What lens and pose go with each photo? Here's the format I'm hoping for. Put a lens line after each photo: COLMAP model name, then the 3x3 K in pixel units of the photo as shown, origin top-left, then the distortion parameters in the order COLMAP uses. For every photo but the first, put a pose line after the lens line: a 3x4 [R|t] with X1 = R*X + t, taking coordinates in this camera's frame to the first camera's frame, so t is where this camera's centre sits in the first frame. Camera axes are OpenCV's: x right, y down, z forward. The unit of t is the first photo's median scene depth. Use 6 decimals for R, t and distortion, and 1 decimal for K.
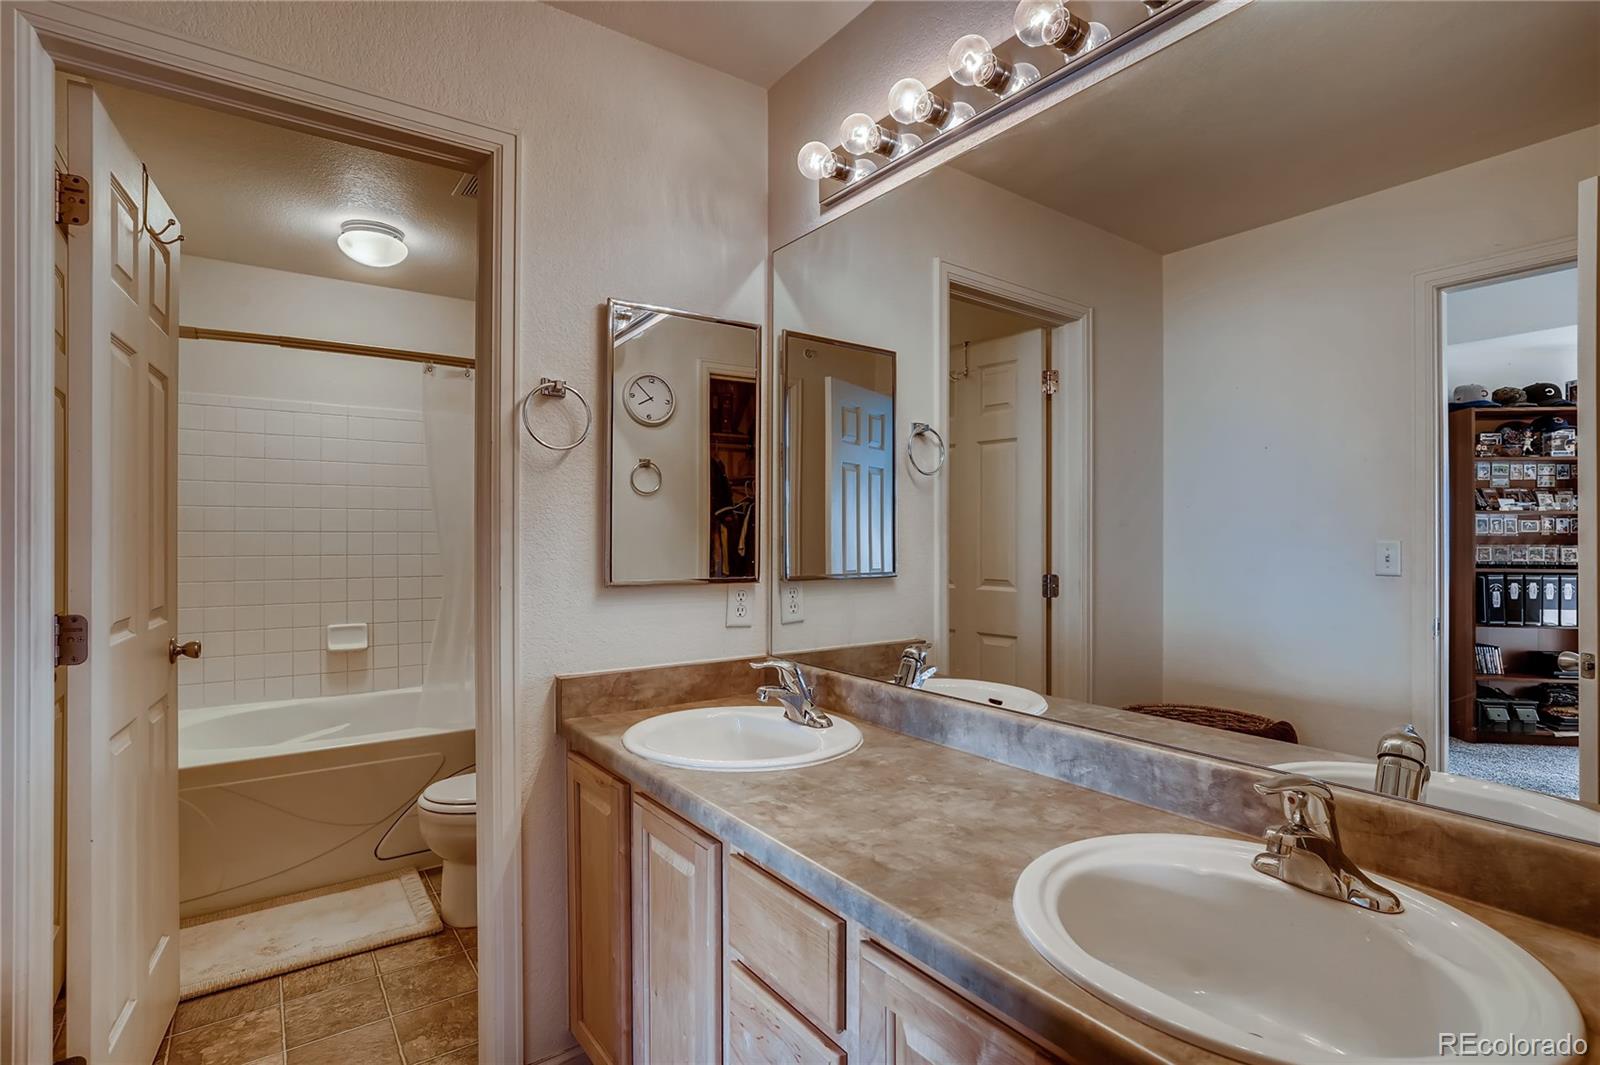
lens RADIAL K [[766.6, 0, 799.2], [0, 766.6, 527.8], [0, 0, 1]] dist [-0.028081, 0.008299]
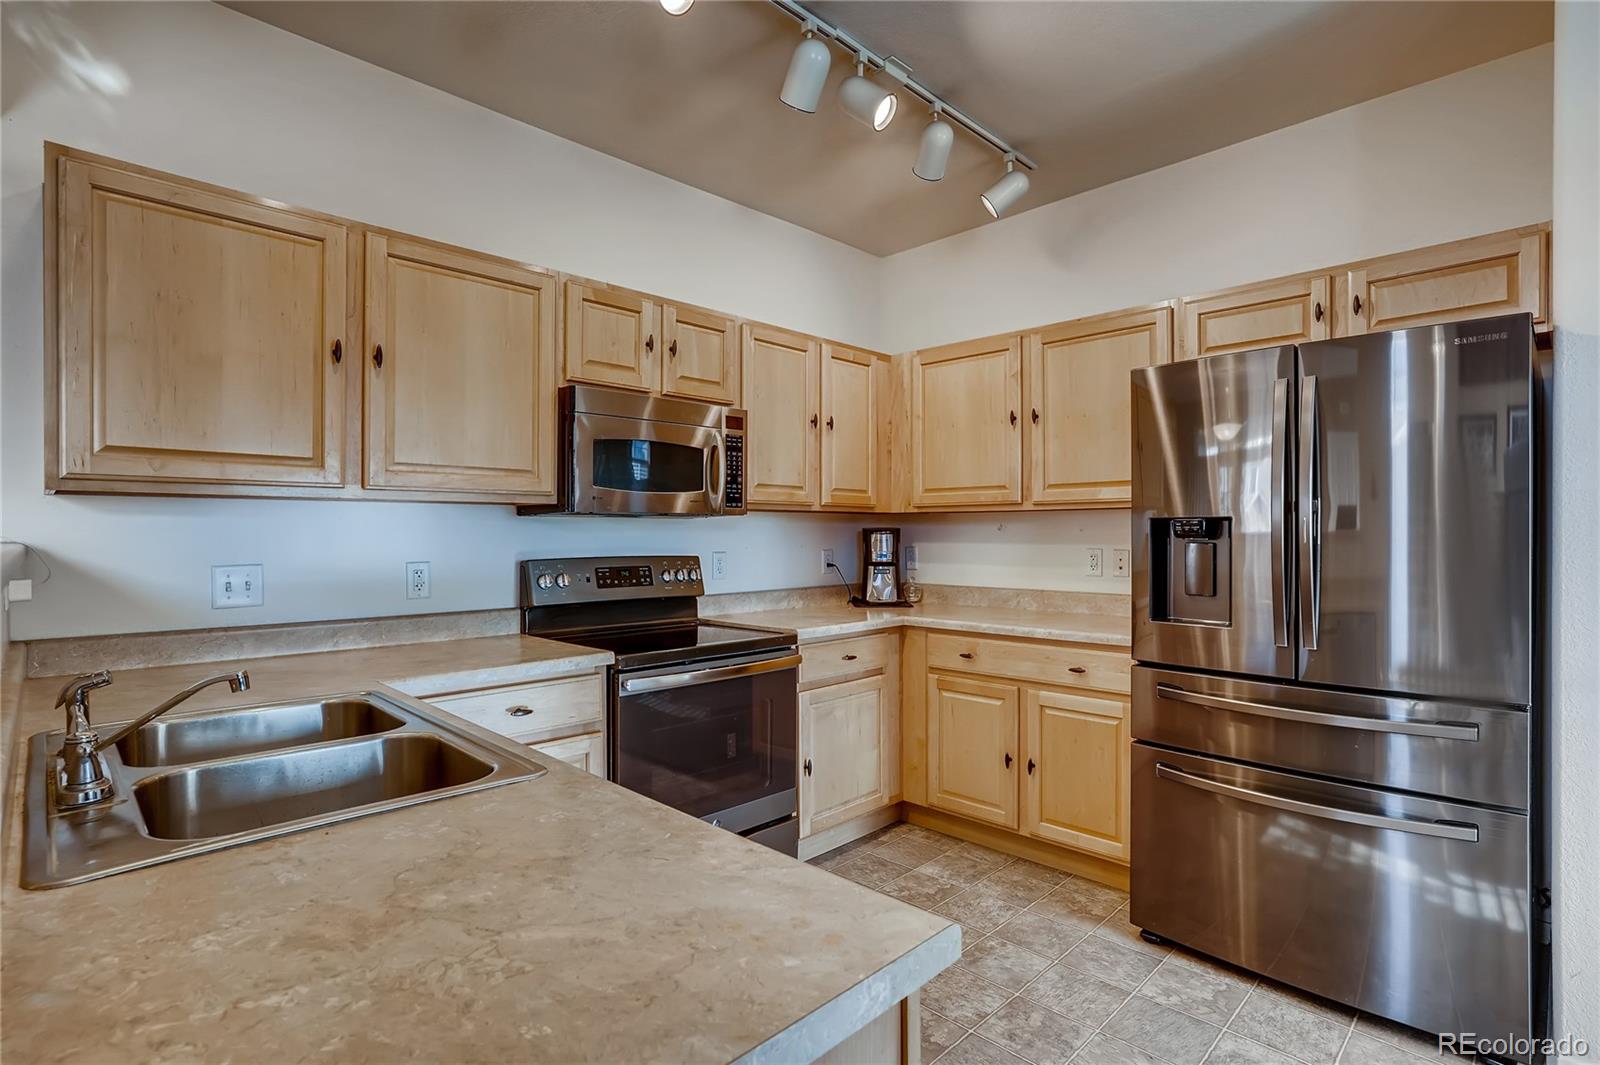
lens RADIAL K [[766.6, 0, 795.6], [0, 766.6, 534.2], [0, 0, 1]] dist [-0.028081, 0.008299]
pose [[-0.152977, 0.000968, 0.988229, -1.745518], [-0.006070, 0.999980, -0.001919, -0.005903], [-0.988211, -0.006292, -0.152968, 1.716634]]
